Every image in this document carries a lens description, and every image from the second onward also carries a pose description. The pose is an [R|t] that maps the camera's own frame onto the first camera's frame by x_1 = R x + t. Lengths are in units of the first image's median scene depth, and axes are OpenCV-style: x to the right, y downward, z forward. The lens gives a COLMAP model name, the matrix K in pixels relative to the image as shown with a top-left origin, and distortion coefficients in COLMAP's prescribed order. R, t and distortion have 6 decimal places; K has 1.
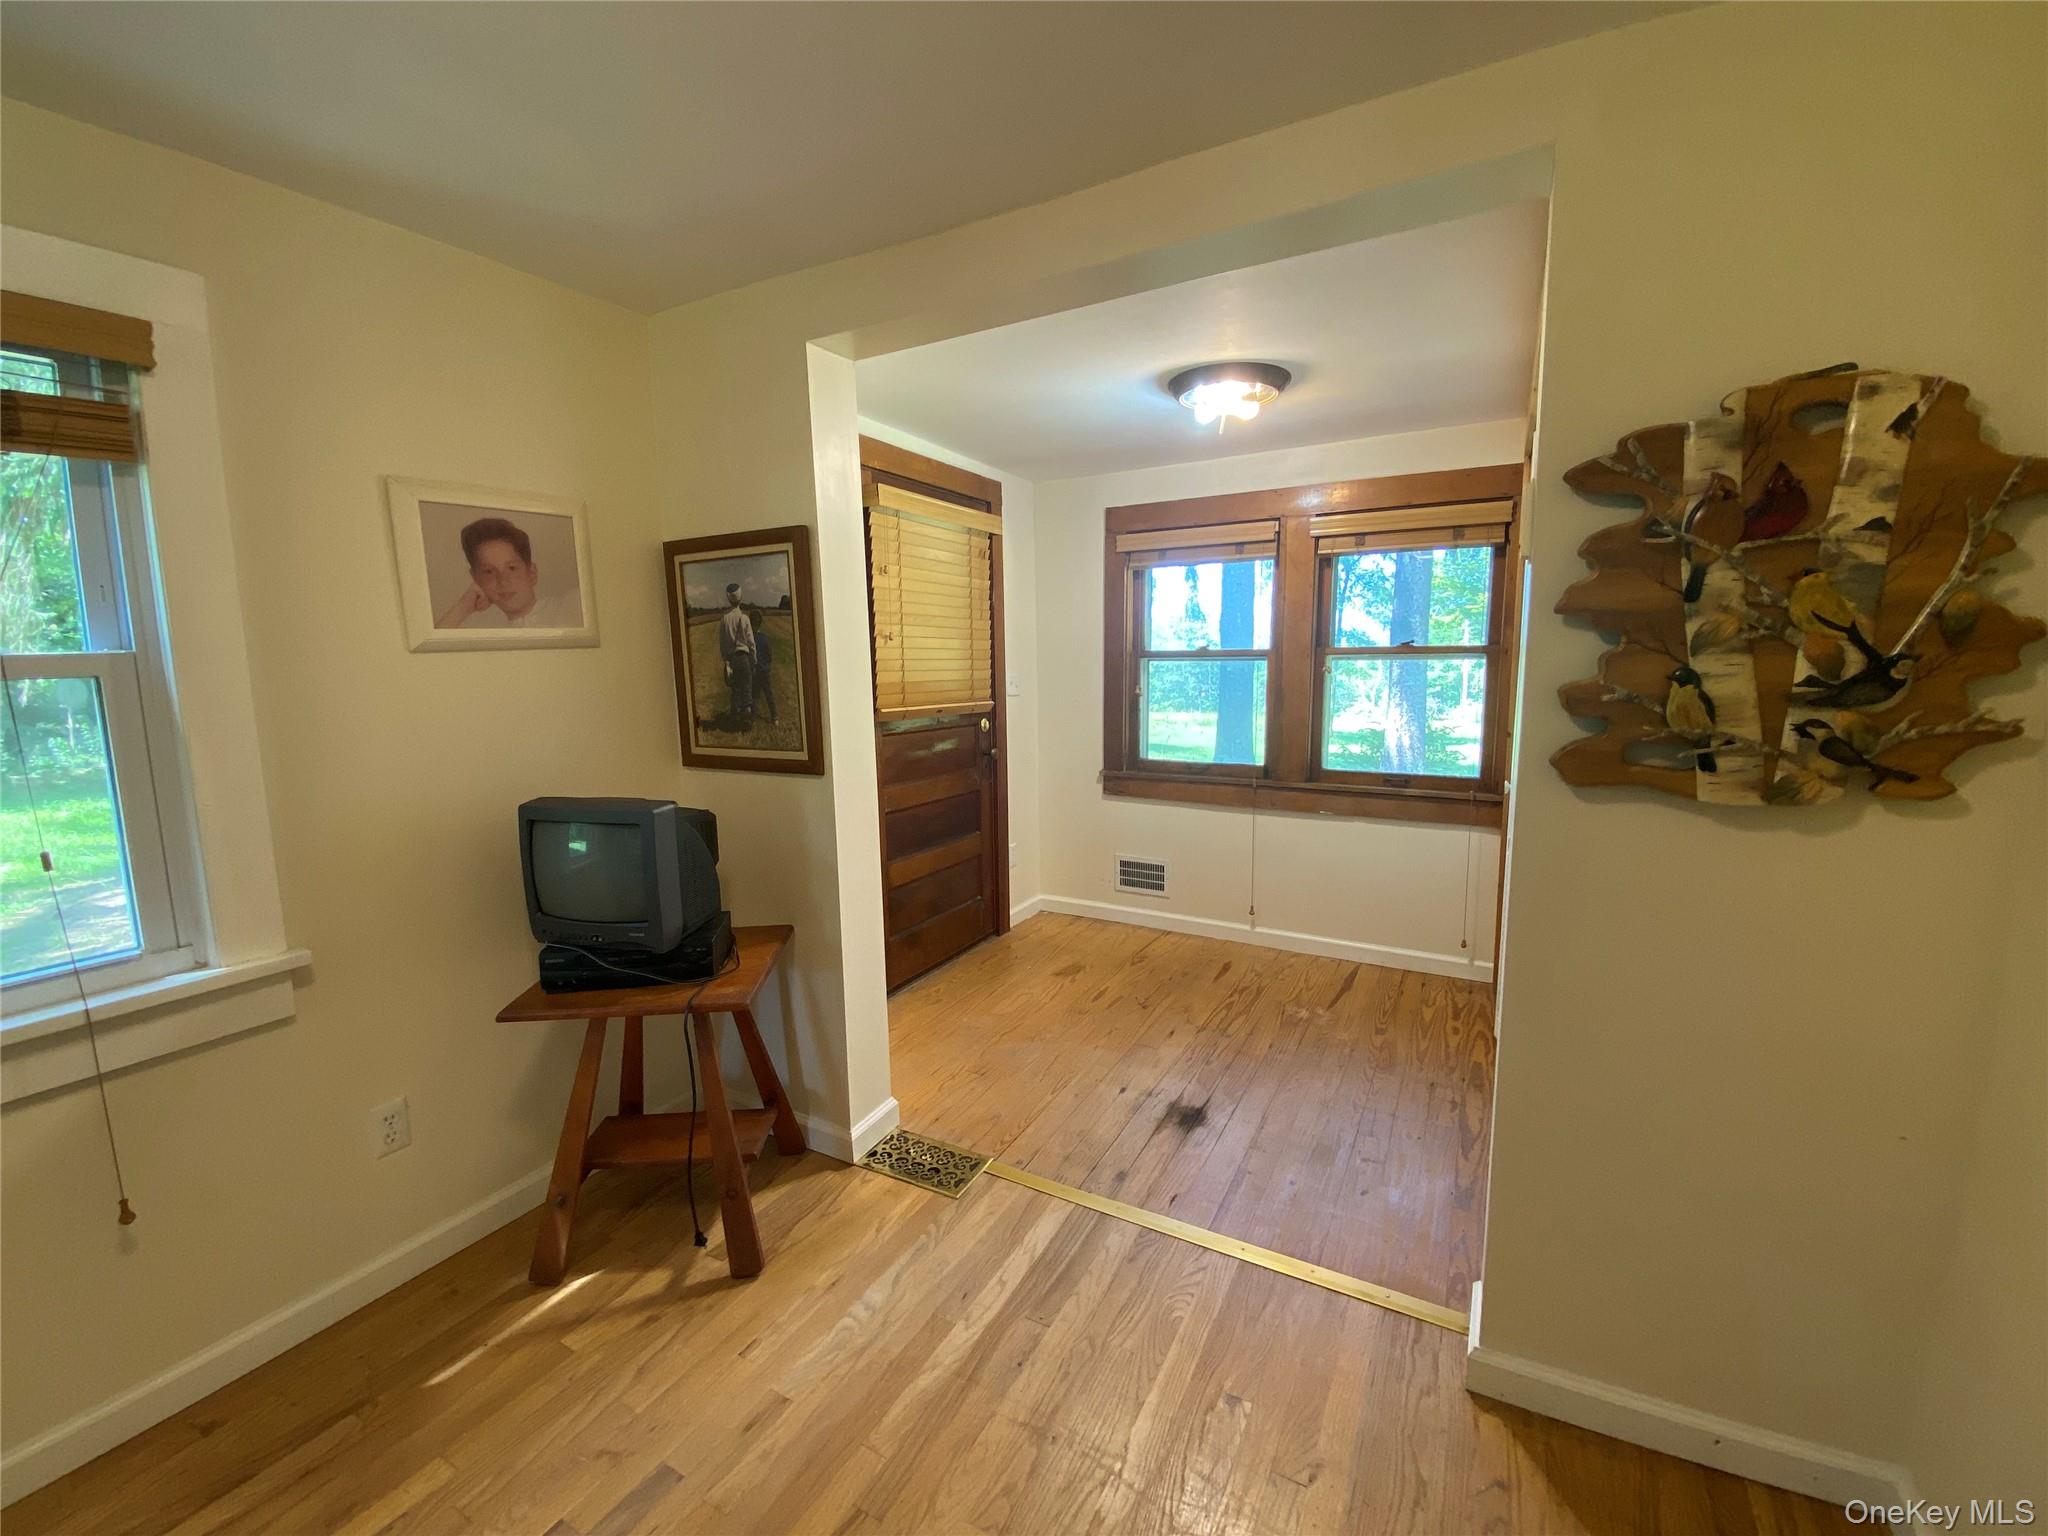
lens RADIAL K [[827.1, 0, 1024.0], [0, 827.1, 768.0], [0, 0, 1]] dist [0.032314, -0.029728]
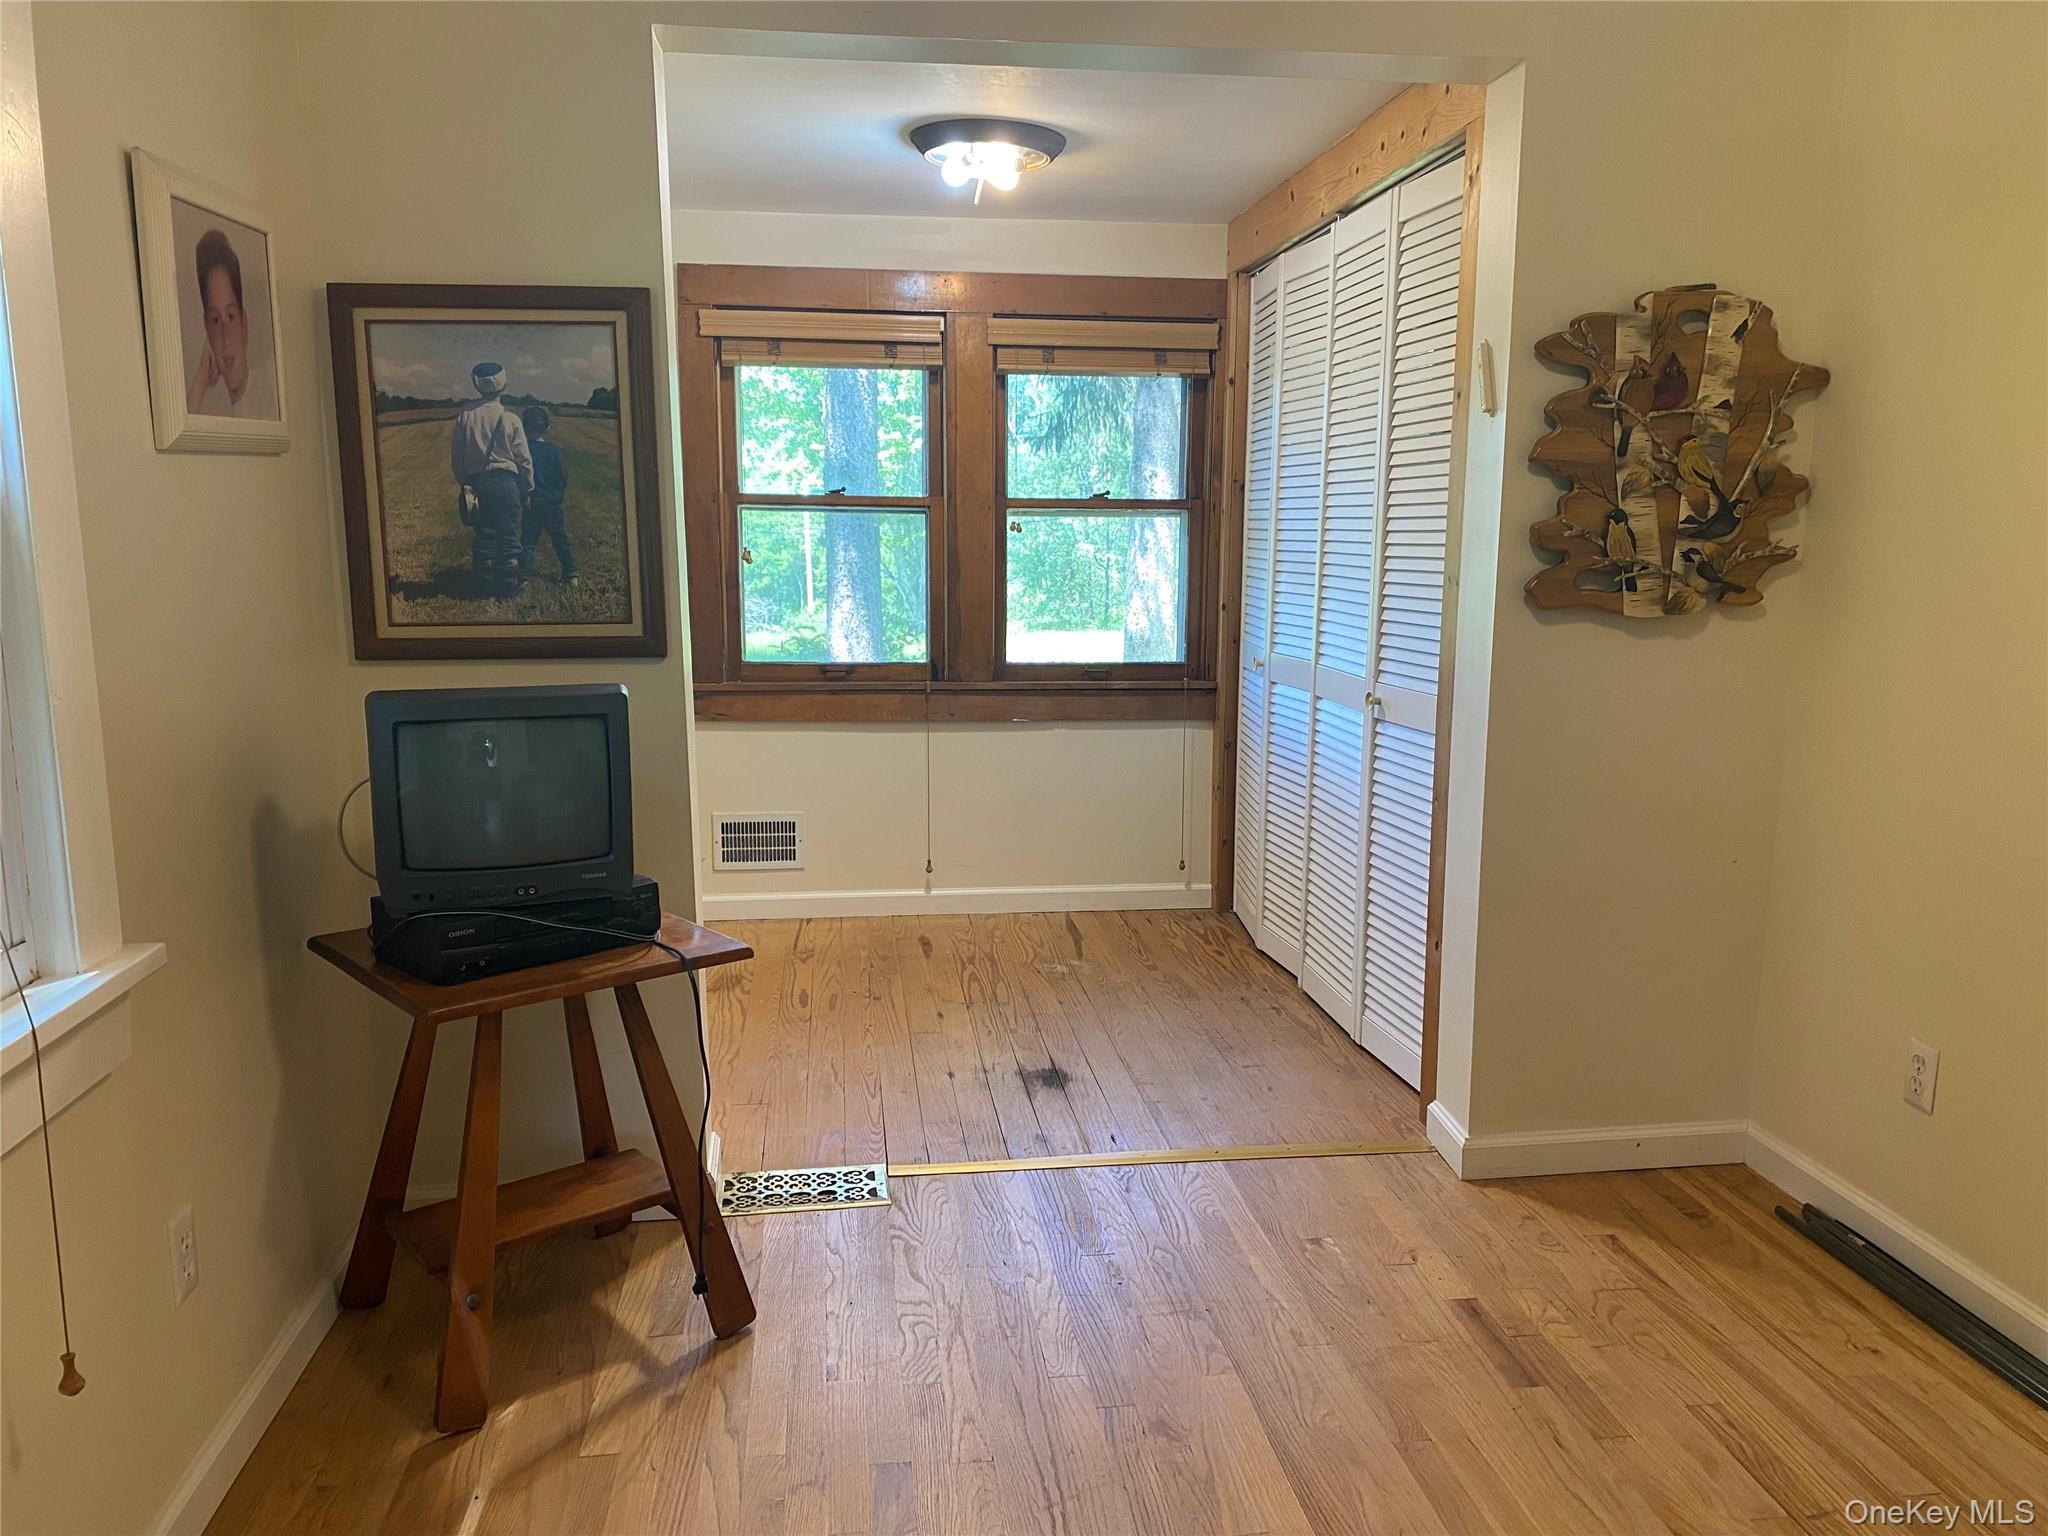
lens RADIAL K [[1551.2, 0, 1023.0], [0, 1551.2, 774.1], [0, 0, 1]] dist [0.121129, -0.248997]
pose [[0.804775, -0.078198, 0.588407, -1.289743], [0.062900, 0.996938, 0.046462, 0.106443], [-0.590238, -0.000381, 0.807229, -0.368551]]
